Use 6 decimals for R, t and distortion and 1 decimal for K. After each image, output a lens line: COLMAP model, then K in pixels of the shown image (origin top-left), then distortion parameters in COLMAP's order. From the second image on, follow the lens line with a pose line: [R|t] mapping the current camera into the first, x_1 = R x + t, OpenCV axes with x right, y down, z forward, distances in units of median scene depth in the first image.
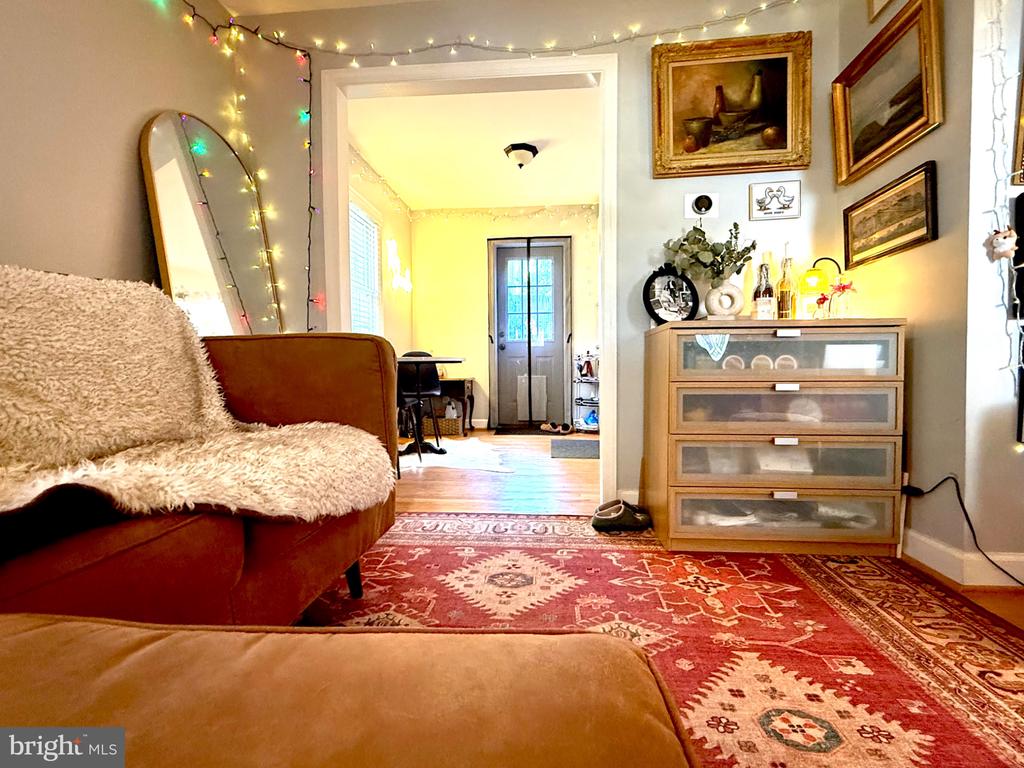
lens RADIAL K [[476.9, 0, 512.0], [0, 476.9, 385.5], [0, 0, 1]] dist [-0.000938, -0.000195]
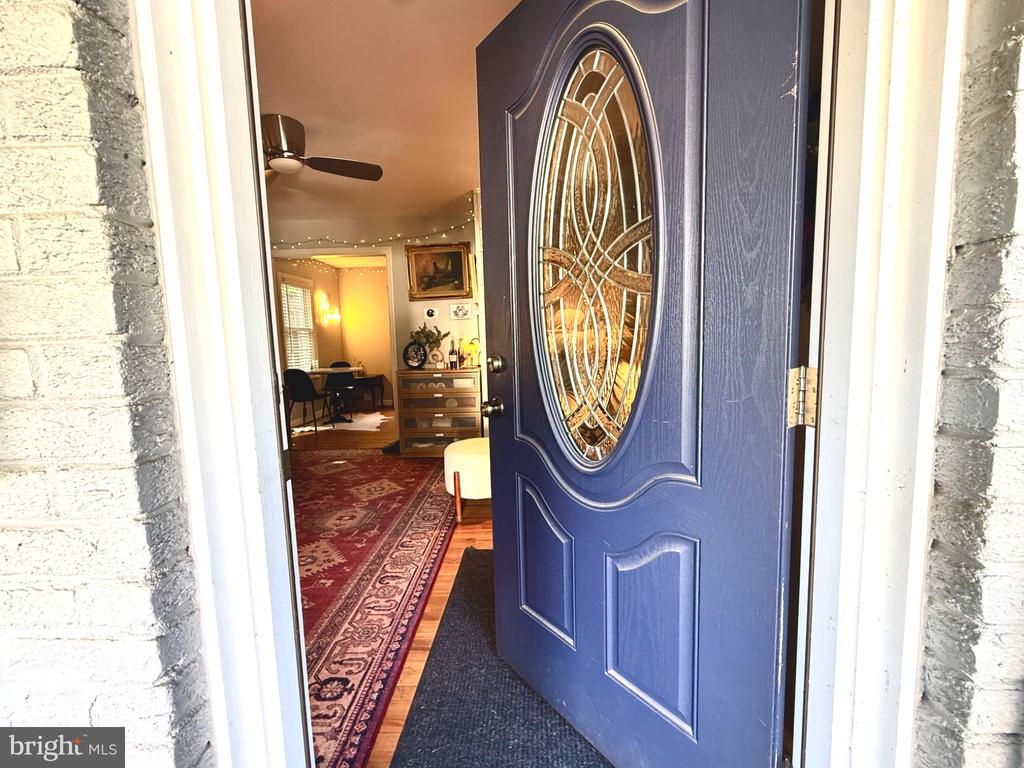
lens RADIAL K [[436.3, 0, 513.4], [0, 436.3, 383.5], [0, 0, 1]] dist [0.003788, 0.000111]
pose [[0.998558, -0.026824, 0.046494, 0.765811], [0.023839, 0.997690, 0.063609, -0.181323], [-0.048093, -0.062409, 0.996891, -1.277123]]
